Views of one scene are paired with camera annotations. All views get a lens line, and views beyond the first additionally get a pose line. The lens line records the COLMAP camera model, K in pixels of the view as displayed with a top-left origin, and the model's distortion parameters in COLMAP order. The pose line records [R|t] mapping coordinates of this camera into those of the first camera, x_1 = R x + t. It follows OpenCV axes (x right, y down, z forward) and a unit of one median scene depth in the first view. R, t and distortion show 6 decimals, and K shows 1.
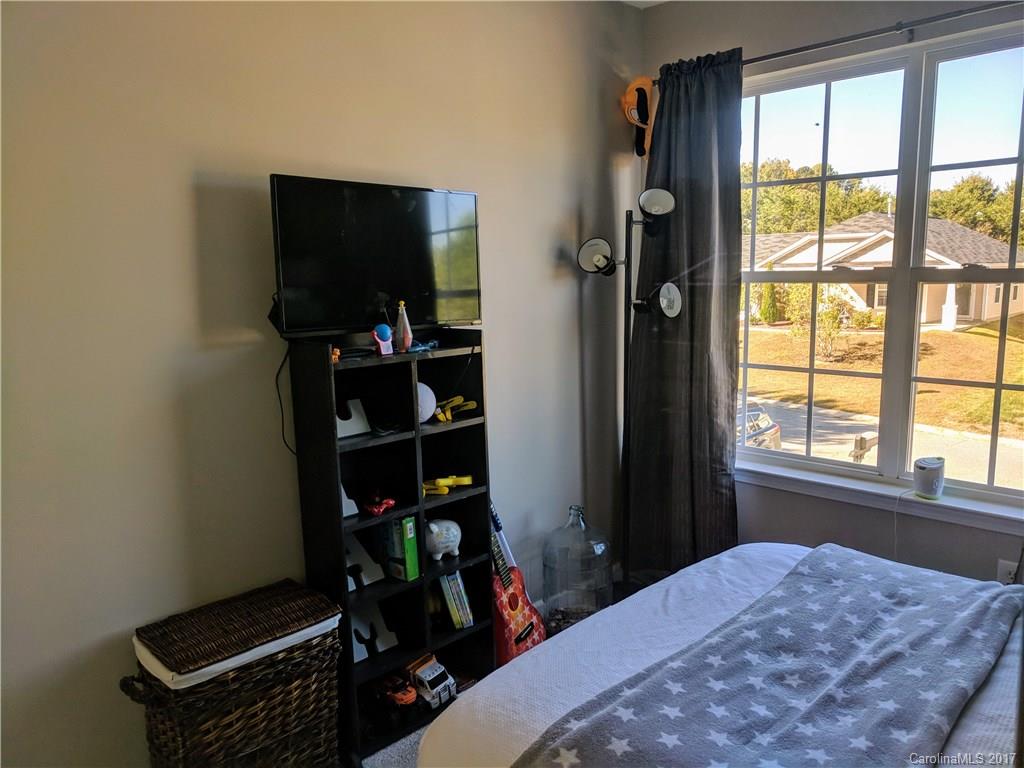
lens RADIAL K [[769.4, 0, 512.4], [0, 769.4, 388.2], [0, 0, 1]] dist [0.002279, 0.007583]
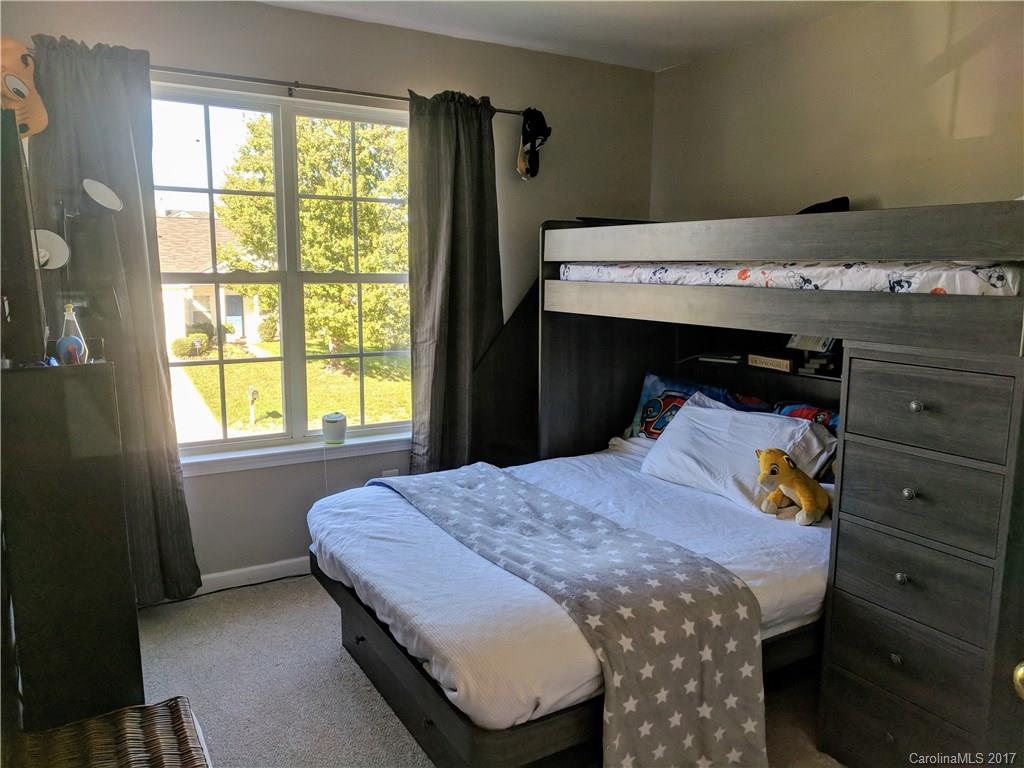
lens RADIAL K [[769.4, 0, 514.0], [0, 769.4, 386.9], [0, 0, 1]] dist [0.002279, 0.007583]
pose [[0.252493, -0.126849, 0.959248, -0.664919], [0.137128, 0.986055, 0.094299, -0.039115], [-0.957832, 0.107730, 0.266367, 0.342790]]
